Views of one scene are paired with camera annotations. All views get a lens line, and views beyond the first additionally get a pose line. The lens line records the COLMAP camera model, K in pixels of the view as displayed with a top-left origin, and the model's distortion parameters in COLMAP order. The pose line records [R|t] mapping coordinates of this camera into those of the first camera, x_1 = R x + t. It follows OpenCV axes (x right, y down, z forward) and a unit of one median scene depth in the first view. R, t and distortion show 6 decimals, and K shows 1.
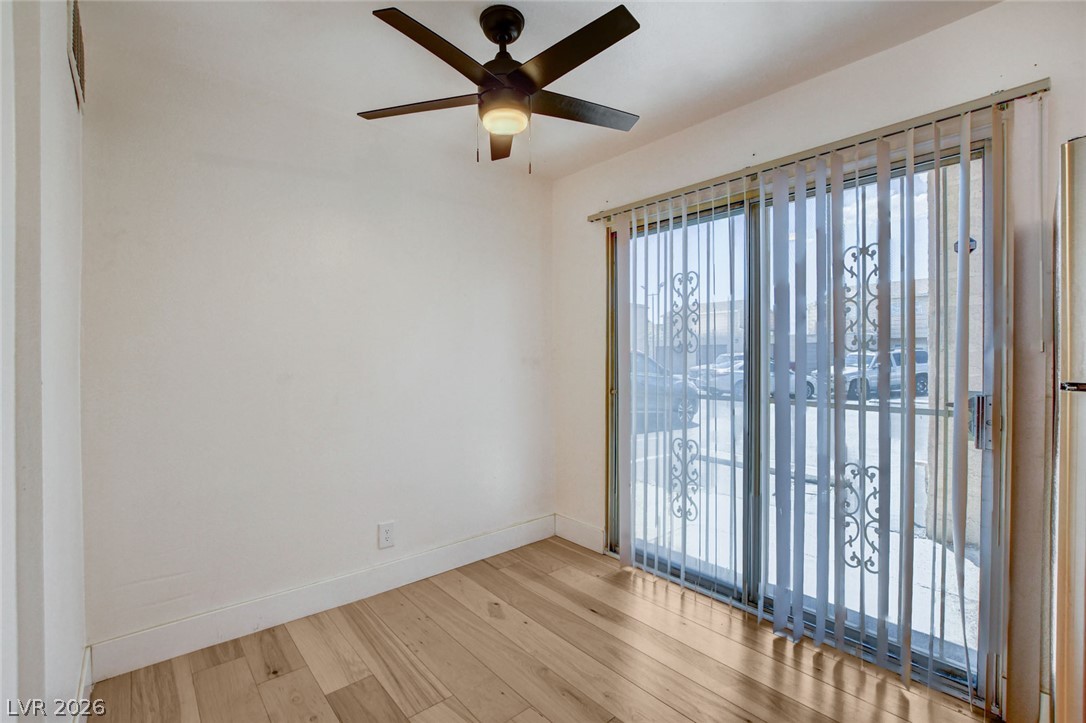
lens RADIAL K [[477.9, 0, 536.3], [0, 477.9, 360.9], [0, 0, 1]] dist [-0.028607, 0.005589]
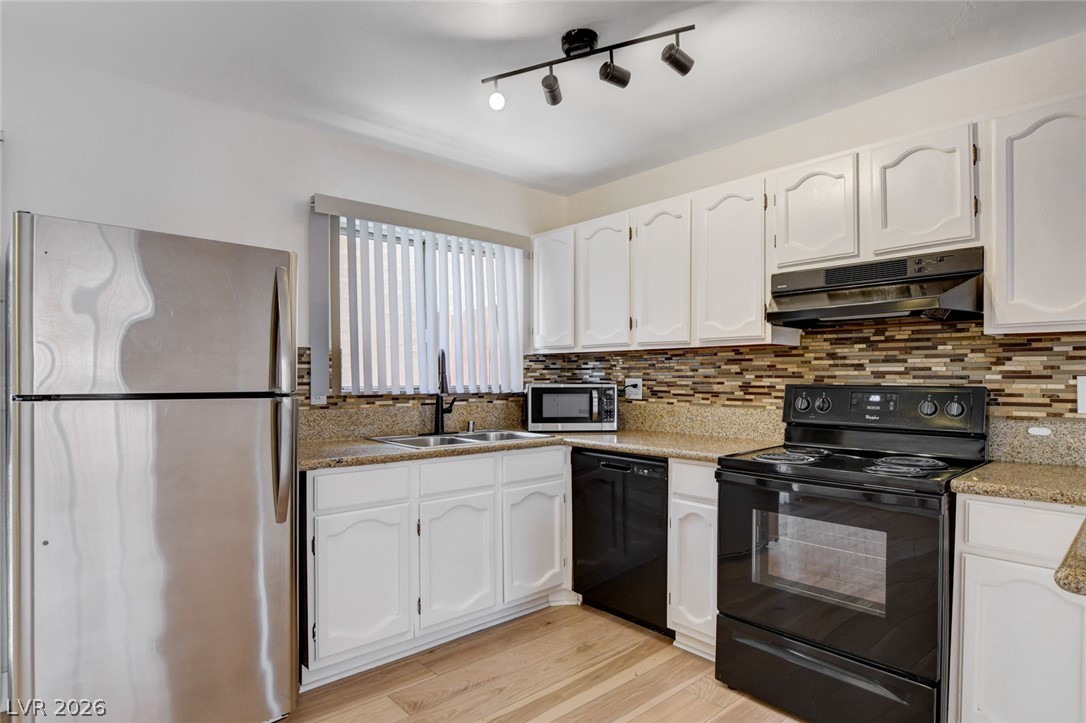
lens RADIAL K [[586.7, 0, 529.2], [0, 586.7, 381.7], [0, 0, 1]] dist [-0.028403, 0.004320]
pose [[-0.007444, -0.006650, 0.999950, -0.208325], [0.002131, 0.999976, 0.006666, 0.000096], [-0.999970, 0.002181, -0.007430, -0.184862]]
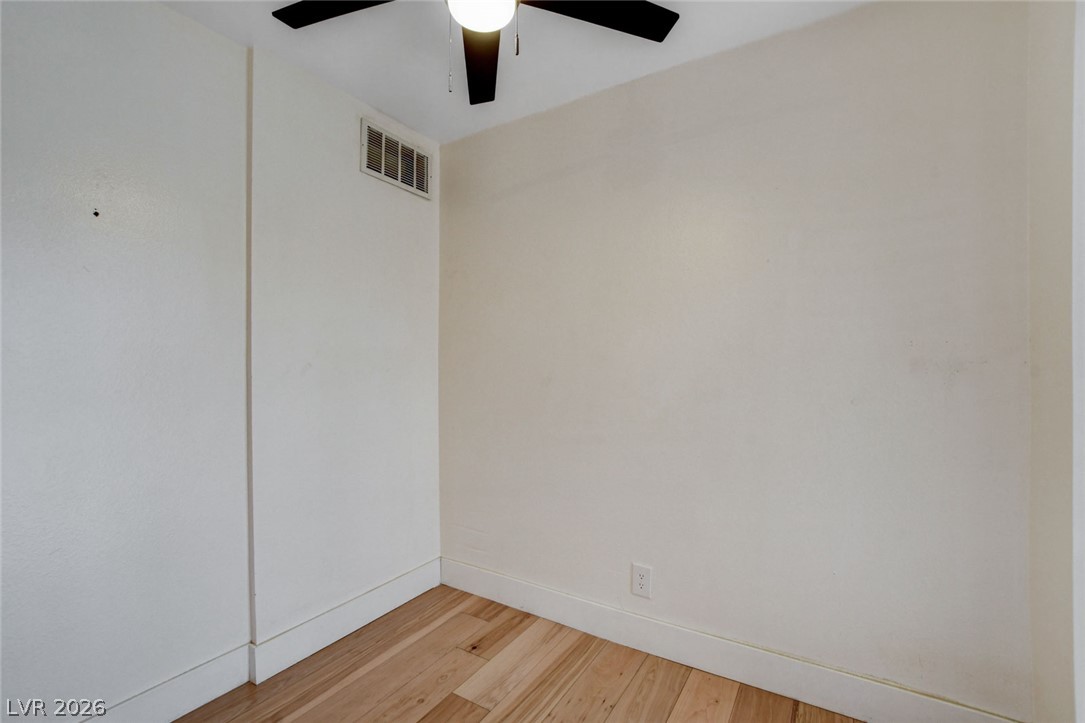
lens RADIAL K [[477.5, 0, 543.8], [0, 477.5, 362.2], [0, 0, 1]] dist [-0.028607, 0.005589]
pose [[0.300248, 0.003806, -0.953854, 0.442018], [-0.001188, 0.999993, 0.003616, -0.006542], [0.953860, 0.000048, 0.300250, 0.667024]]
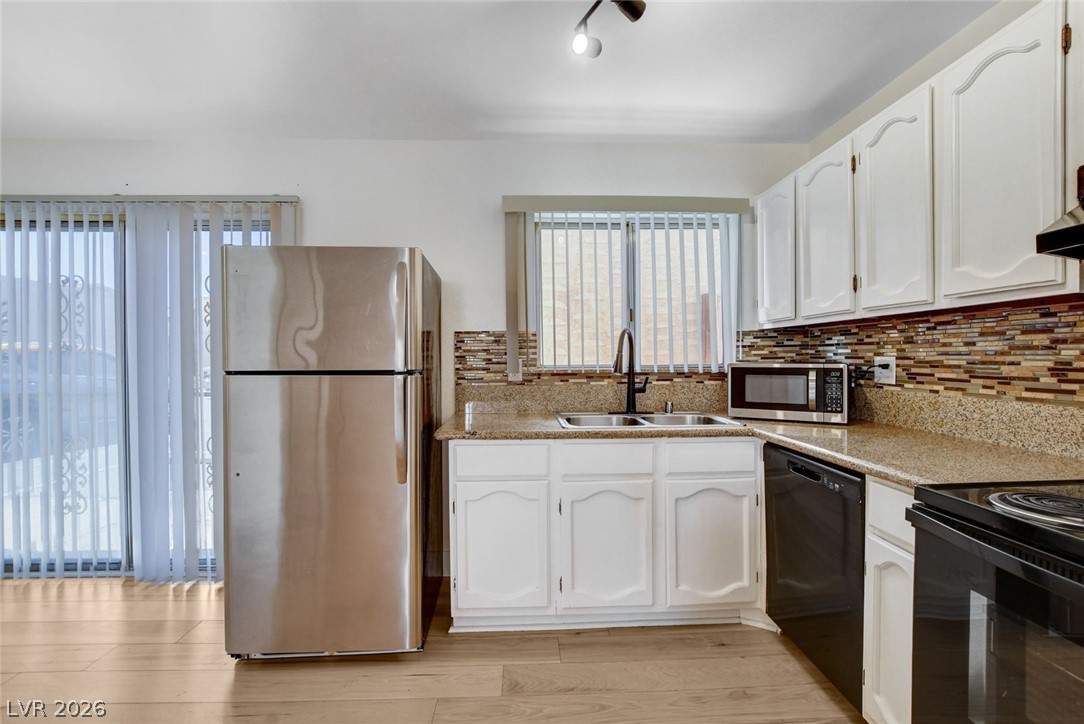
lens RADIAL K [[480.0, 0, 541.0], [0, 480.0, 361.4], [0, 0, 1]] dist [-0.023157, 0.002842]
pose [[0.617795, -0.008982, 0.786288, 0.170295], [0.006527, 0.999959, 0.006295, 0.001829], [-0.786312, 0.001243, 0.617828, -0.521253]]
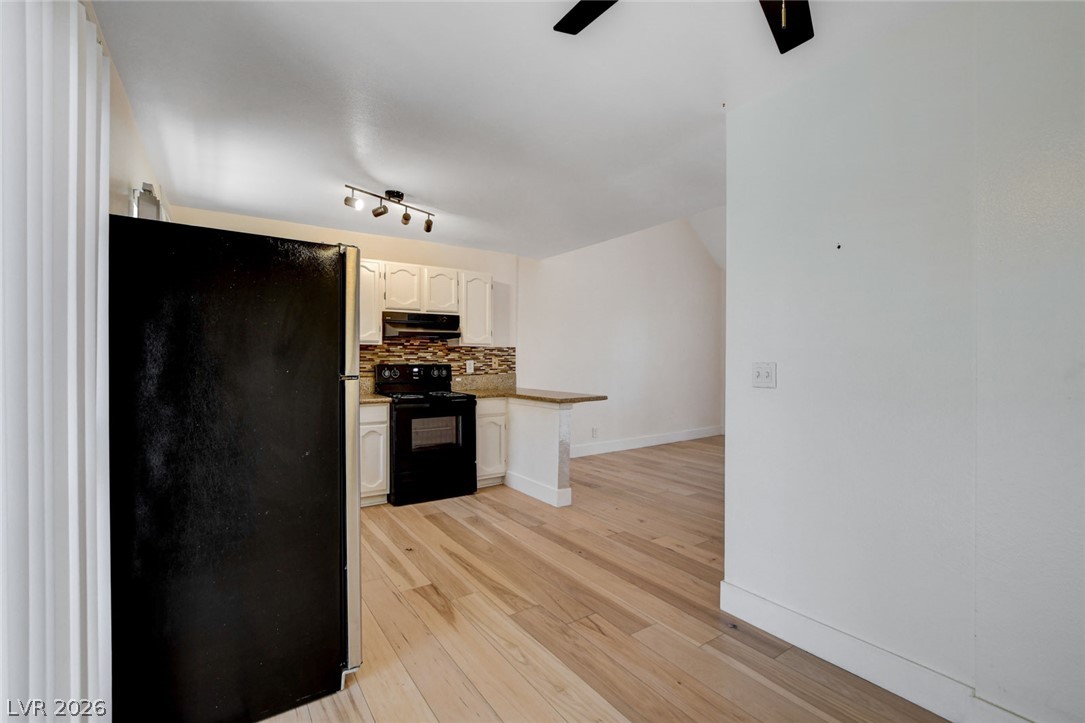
lens RADIAL K [[477.5, 0, 543.0], [0, 477.5, 365.9], [0, 0, 1]] dist [-0.028607, 0.005589]
pose [[-0.994585, -0.001099, 0.103916, 0.082422], [0.000539, 0.999876, 0.015739, -0.010276], [-0.103921, 0.015710, -0.994462, 1.170806]]
